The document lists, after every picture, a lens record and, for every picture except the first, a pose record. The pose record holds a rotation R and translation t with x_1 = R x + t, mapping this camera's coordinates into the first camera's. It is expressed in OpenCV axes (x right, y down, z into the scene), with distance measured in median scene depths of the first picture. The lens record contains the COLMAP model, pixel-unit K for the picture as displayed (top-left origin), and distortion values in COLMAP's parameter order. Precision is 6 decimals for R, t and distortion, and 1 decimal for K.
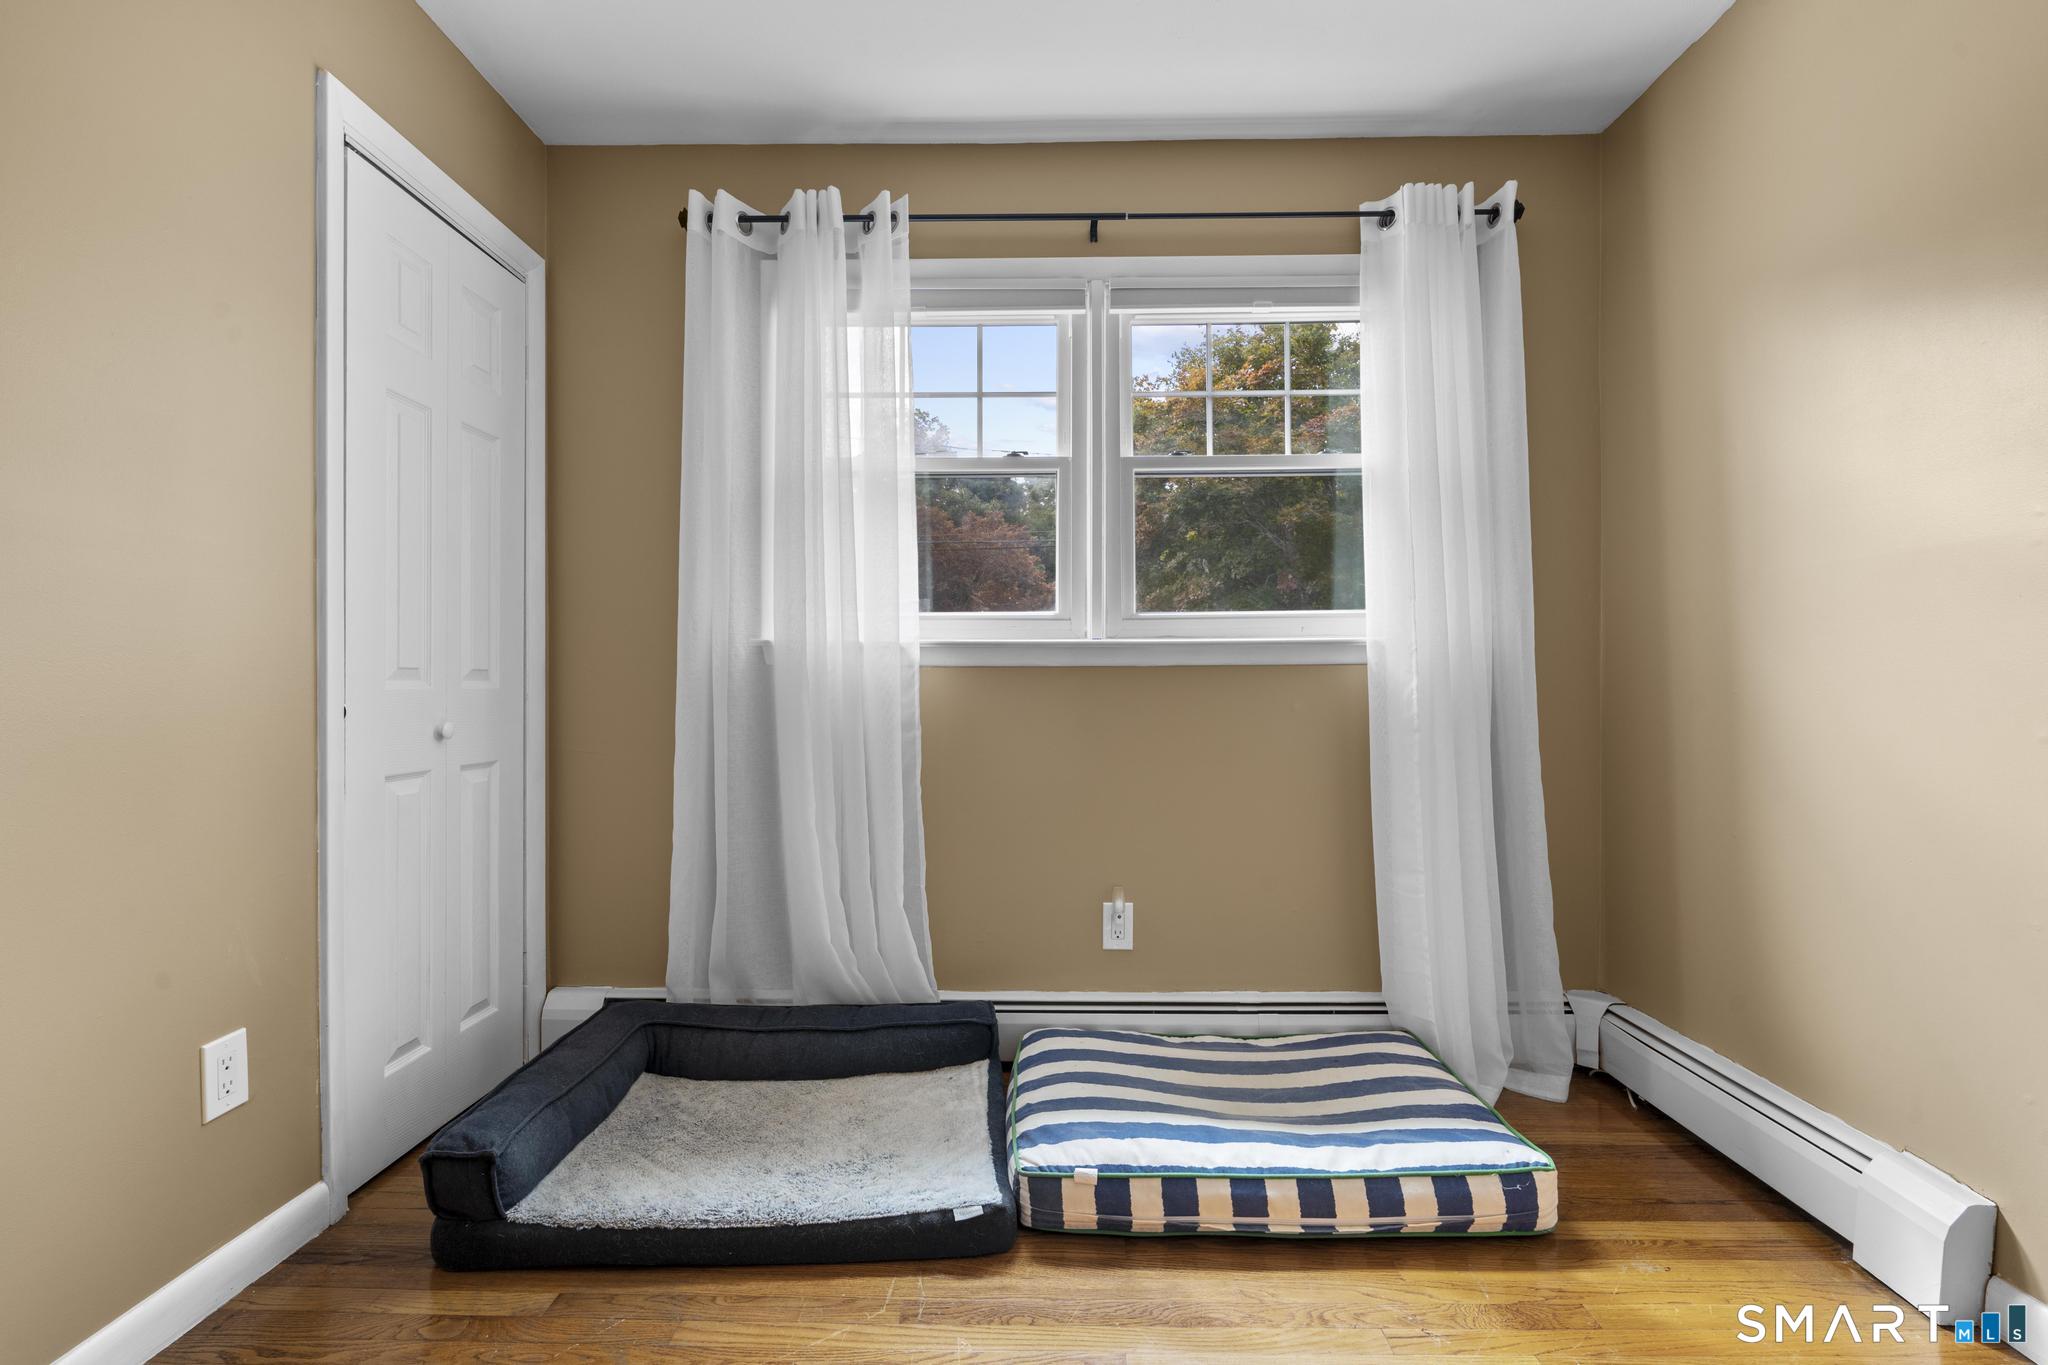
lens RADIAL K [[919.7, 0, 1037.1], [0, 919.7, 682.6], [0, 0, 1]] dist [-0.008075, 0.003861]
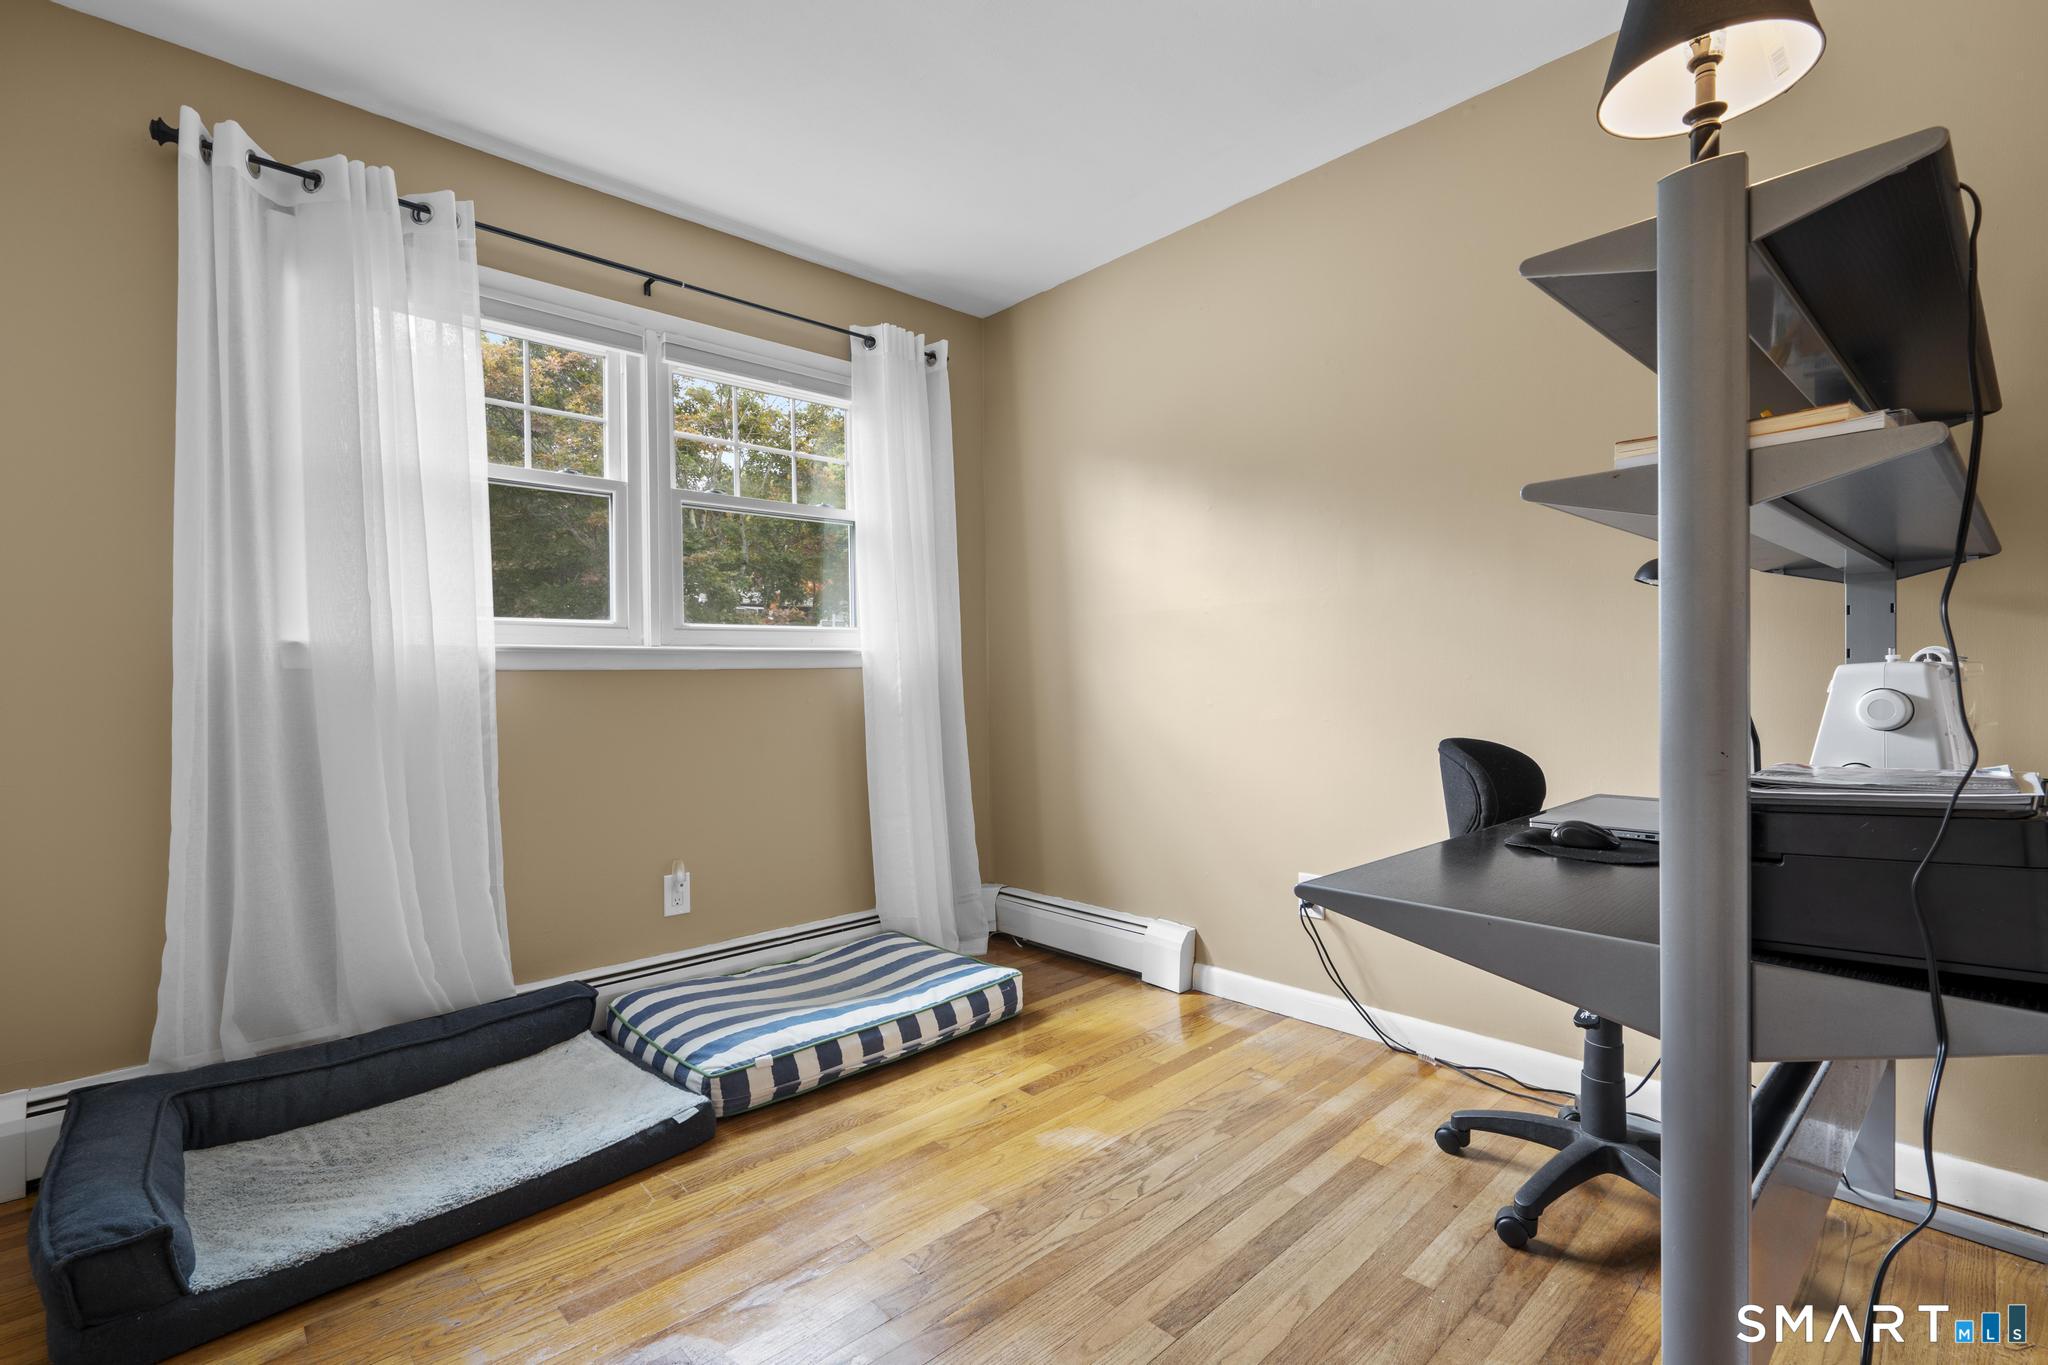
lens RADIAL K [[919.7, 0, 1027.3], [0, 919.7, 683.3], [0, 0, 1]] dist [-0.008075, 0.003861]
pose [[0.714532, -0.011546, 0.699508, -0.425780], [0.012974, 0.999911, 0.003252, 0.001224], [-0.699482, 0.006752, 0.714618, -0.142657]]
